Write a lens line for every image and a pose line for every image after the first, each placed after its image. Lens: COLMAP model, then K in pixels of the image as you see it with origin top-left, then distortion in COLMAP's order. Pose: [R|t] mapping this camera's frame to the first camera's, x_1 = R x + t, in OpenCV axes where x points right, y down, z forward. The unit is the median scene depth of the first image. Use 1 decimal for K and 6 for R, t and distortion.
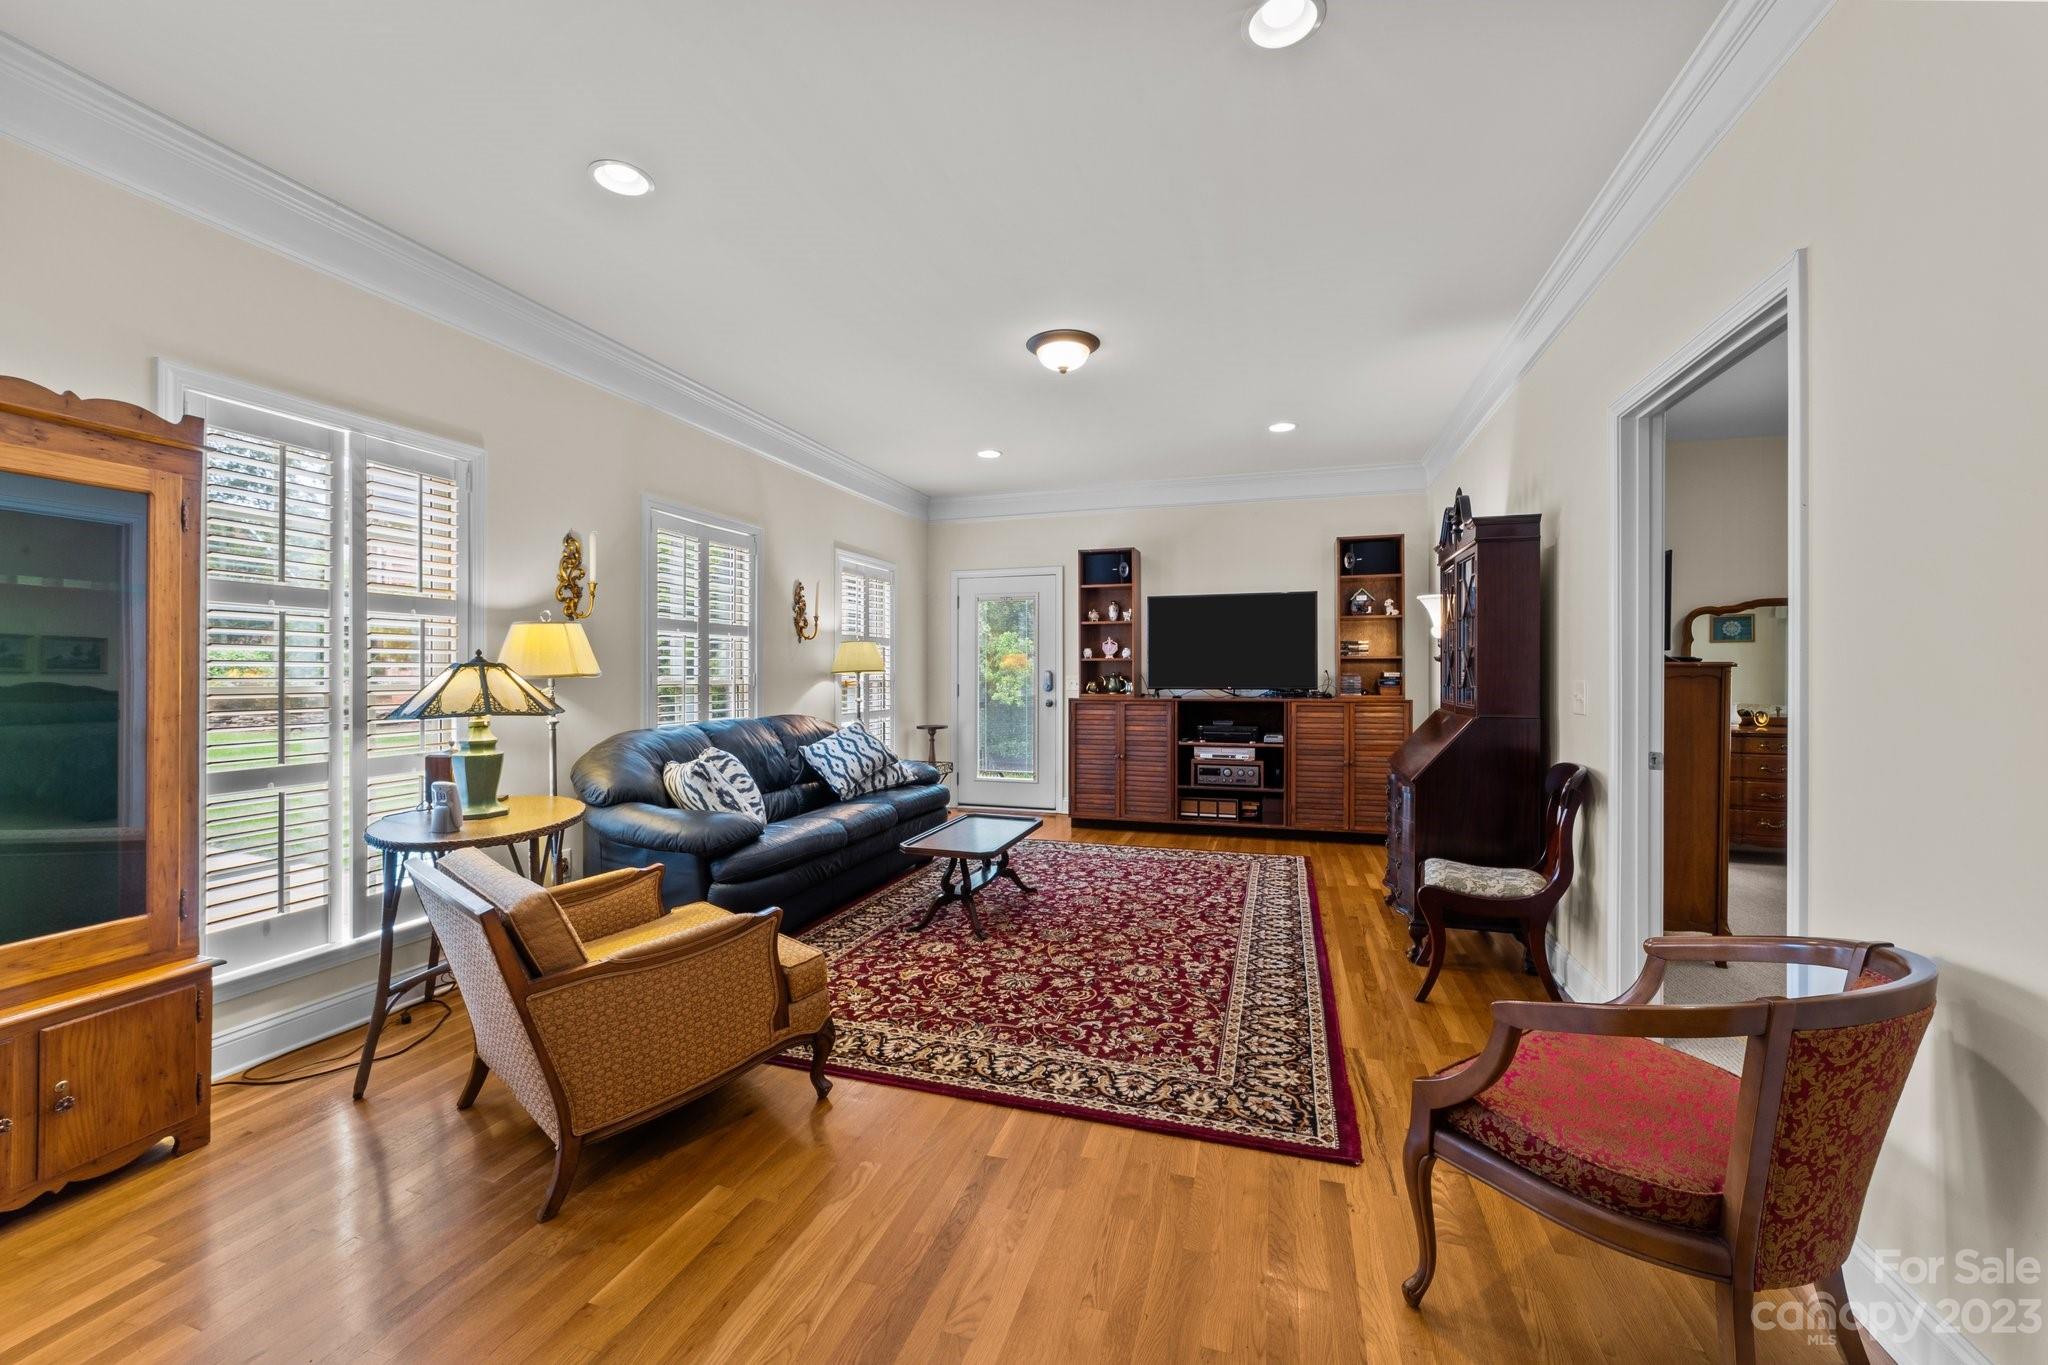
lens RADIAL K [[810.6, 0, 1021.4], [0, 810.6, 675.3], [0, 0, 1]] dist [0.000258, 0.000068]
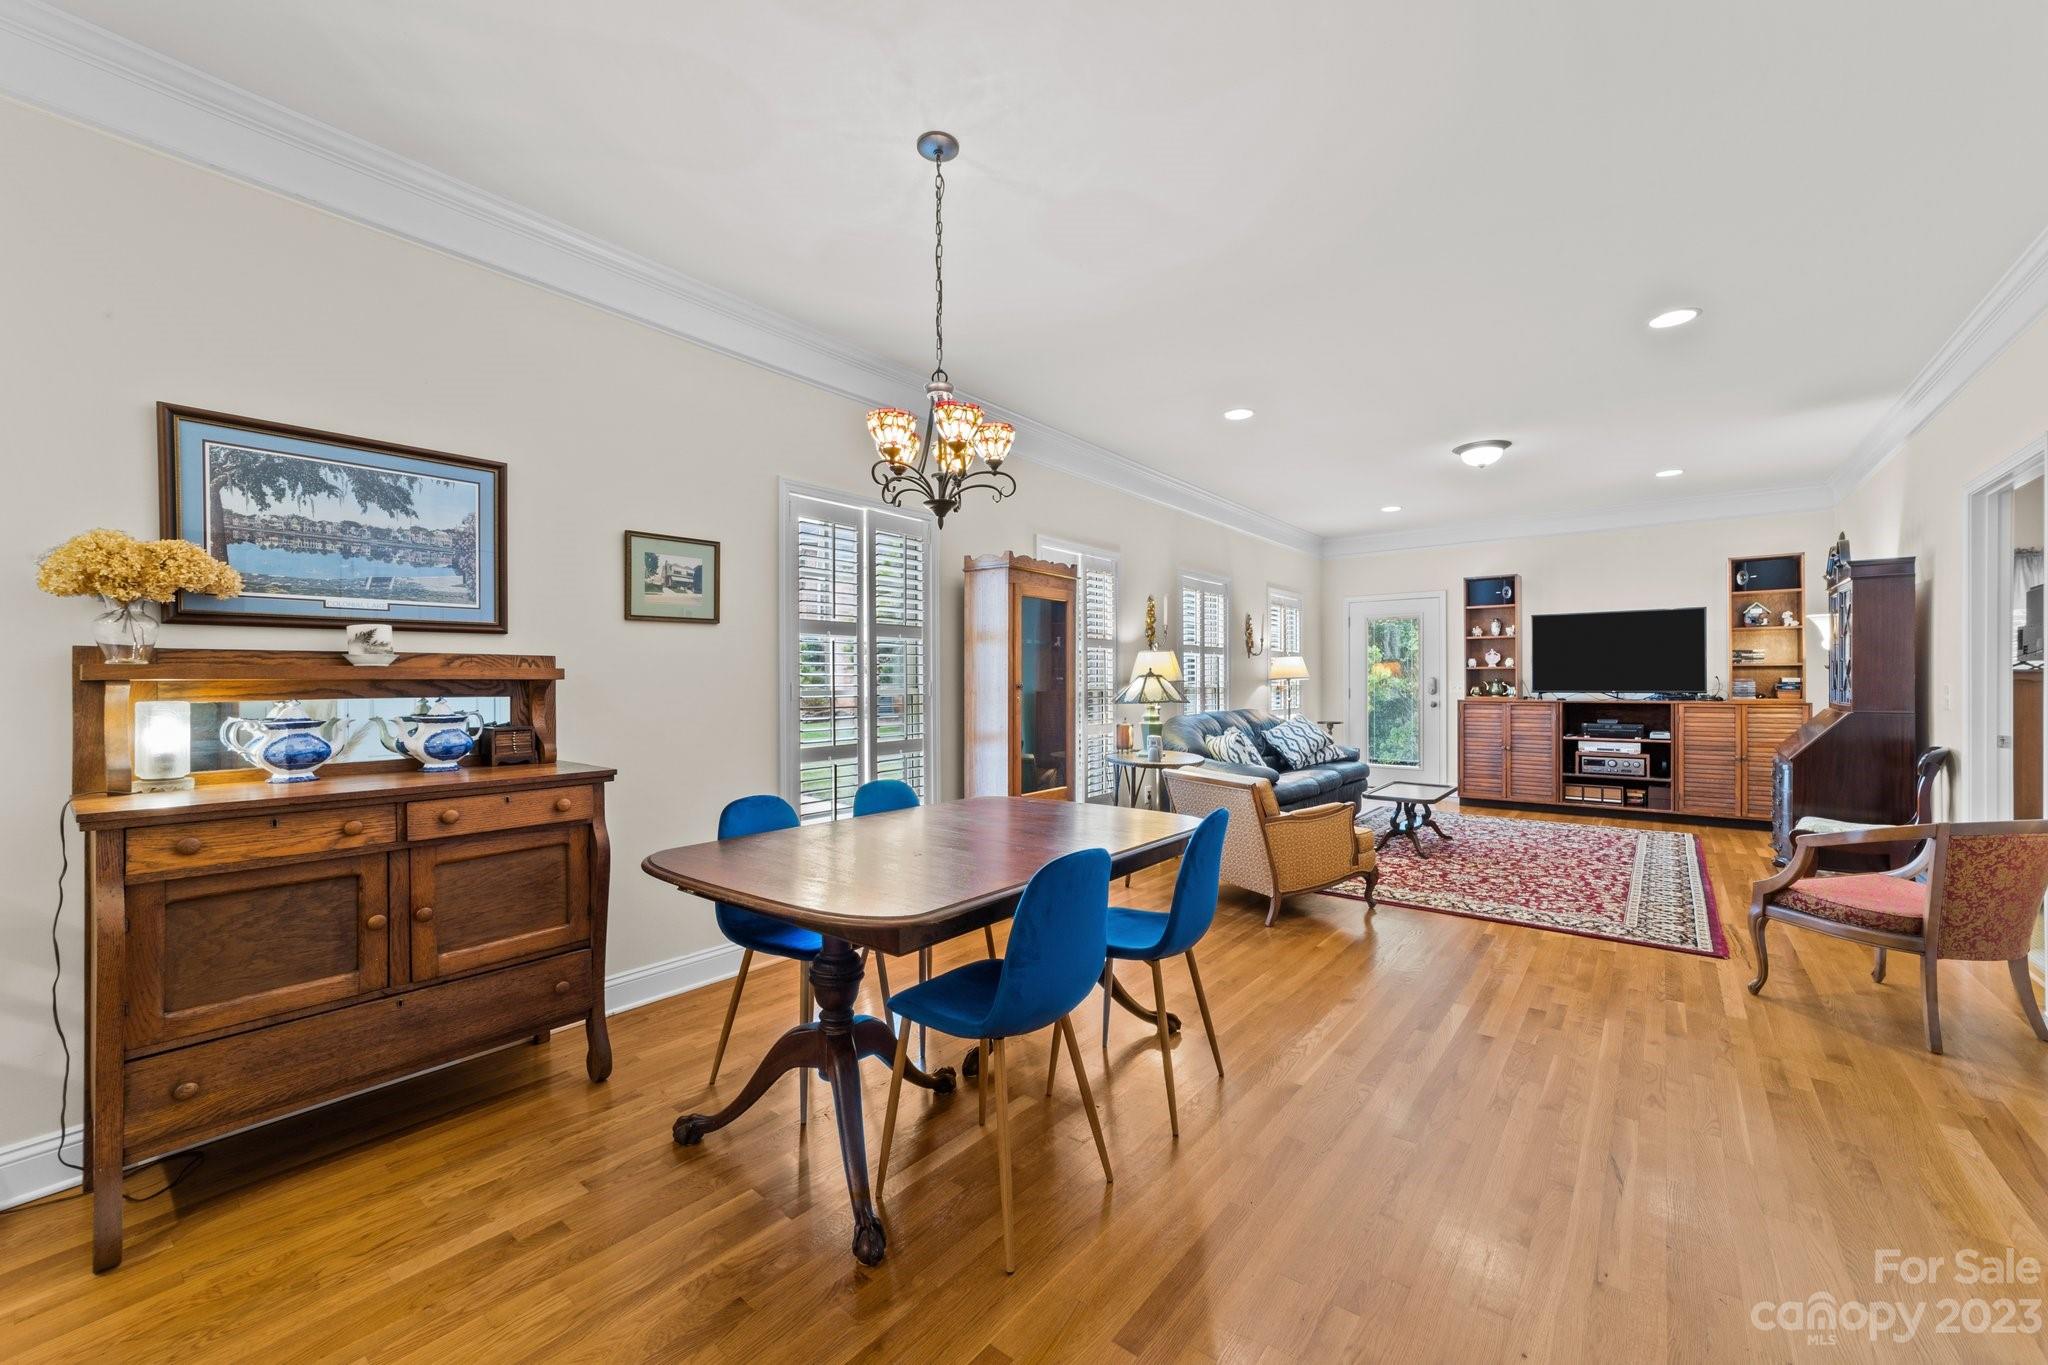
lens RADIAL K [[831.8, 0, 1024.0], [0, 831.8, 682.5], [0, 0, 1]] dist [0.008502, 0.005177]
pose [[0.941947, -0.001447, -0.335757, -0.147155], [0.001695, 0.999998, 0.000445, 0.000437], [0.335756, -0.000988, 0.941948, -0.444302]]
